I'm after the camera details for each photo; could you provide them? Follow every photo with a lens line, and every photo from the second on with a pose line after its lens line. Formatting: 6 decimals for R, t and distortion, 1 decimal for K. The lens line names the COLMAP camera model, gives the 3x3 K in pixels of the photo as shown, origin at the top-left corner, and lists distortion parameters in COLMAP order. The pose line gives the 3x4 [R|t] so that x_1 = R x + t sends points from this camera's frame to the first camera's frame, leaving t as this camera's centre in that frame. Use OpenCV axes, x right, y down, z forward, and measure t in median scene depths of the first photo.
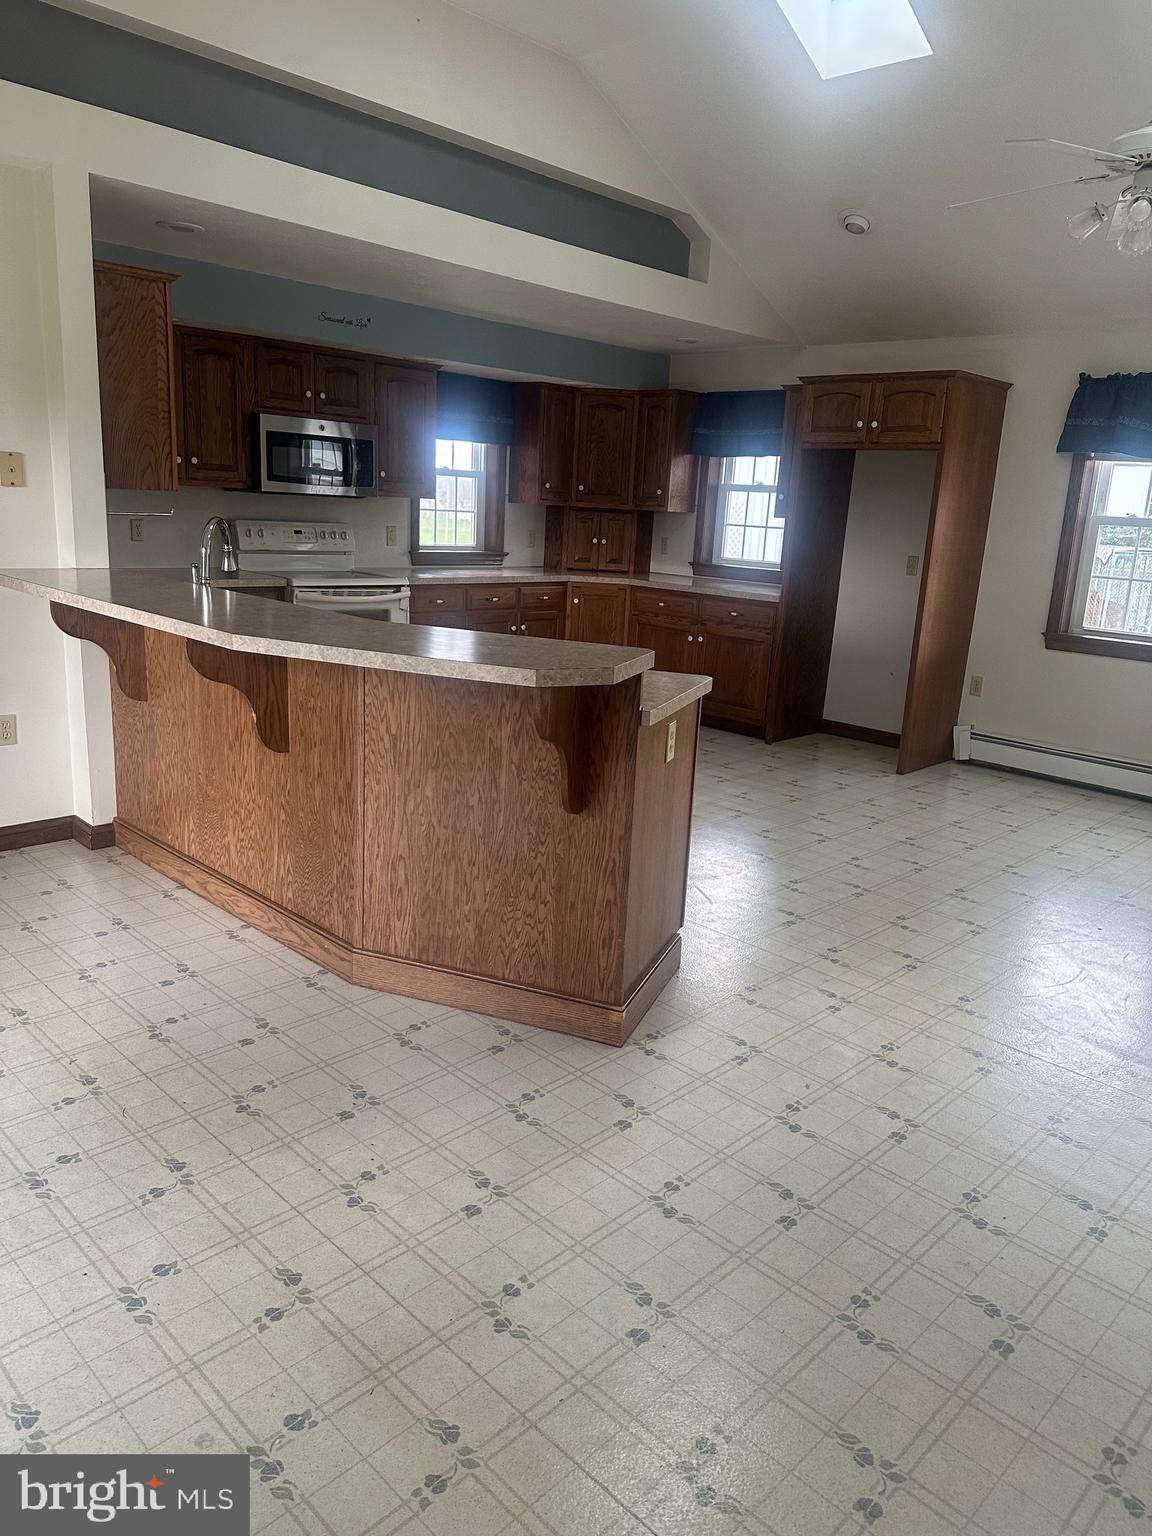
lens RADIAL K [[1055.7, 0, 576.0], [0, 1055.7, 768.0], [0, 0, 1]] dist [0.123785, -0.214267]
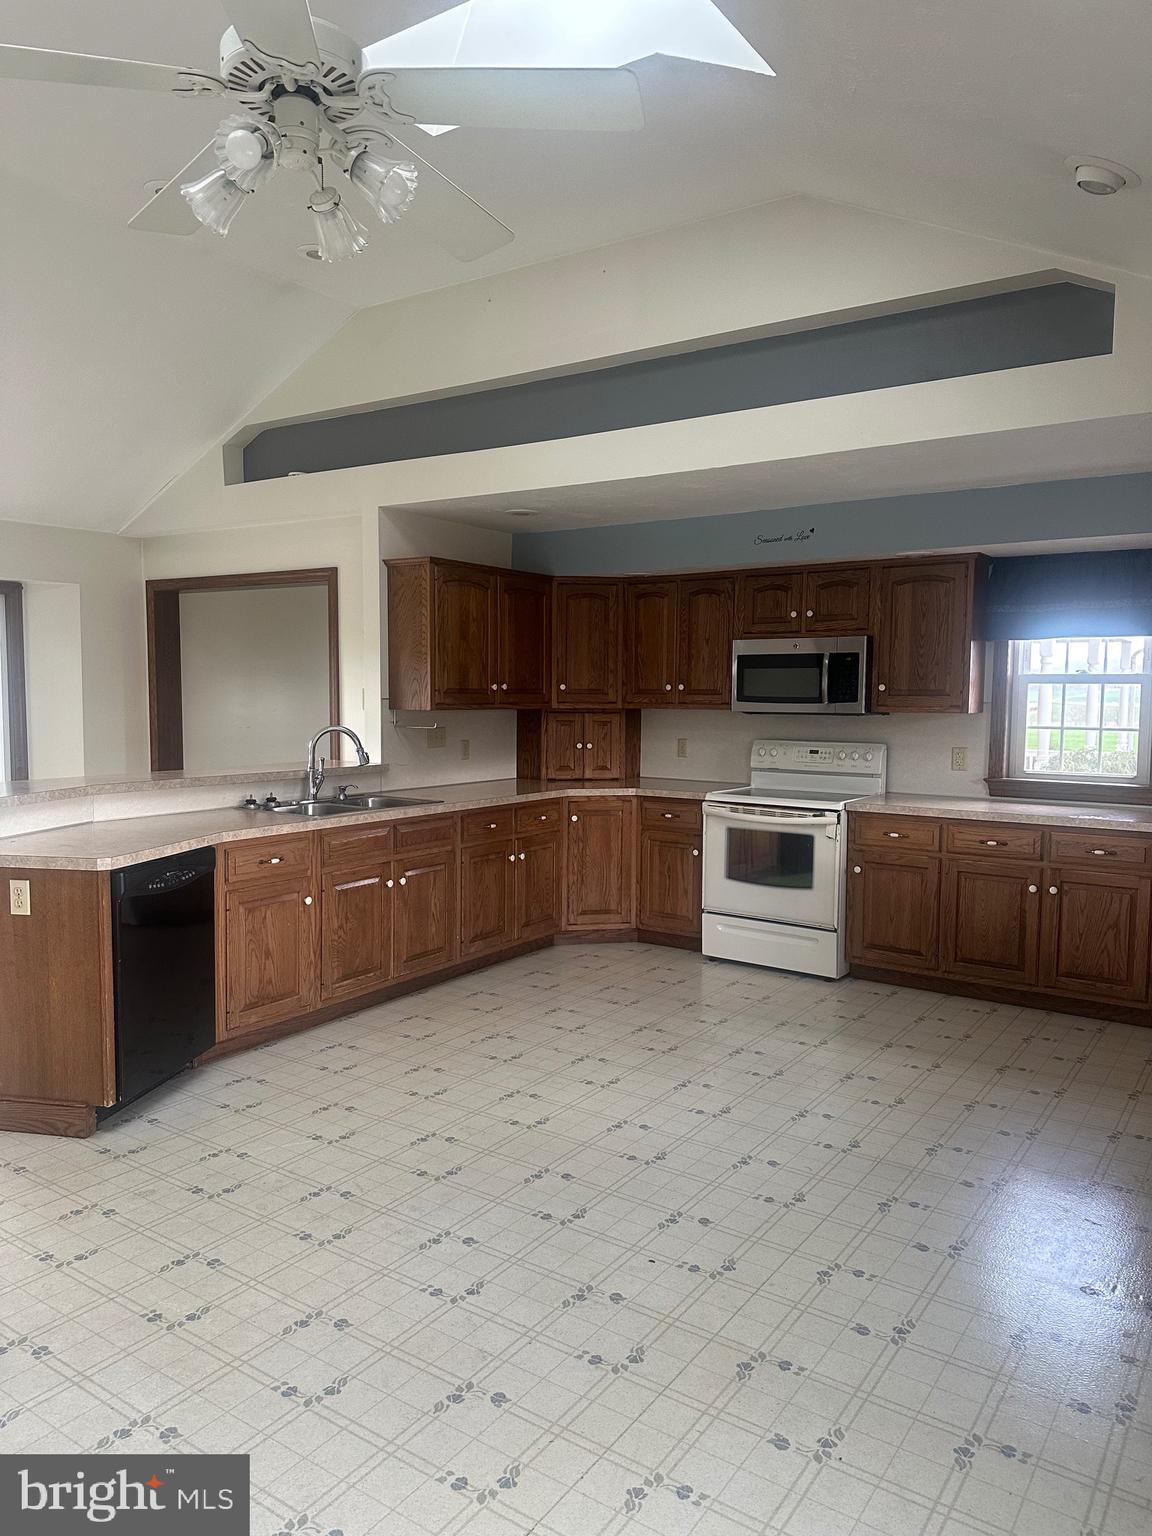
lens RADIAL K [[1055.7, 0, 576.0], [0, 1055.7, 768.0], [0, 0, 1]] dist [0.123785, -0.214267]
pose [[0.181509, 0.014032, -0.983289, 0.686591], [-0.242886, 0.969559, -0.030999, -0.136957], [0.952922, 0.244454, 0.179392, 0.685412]]
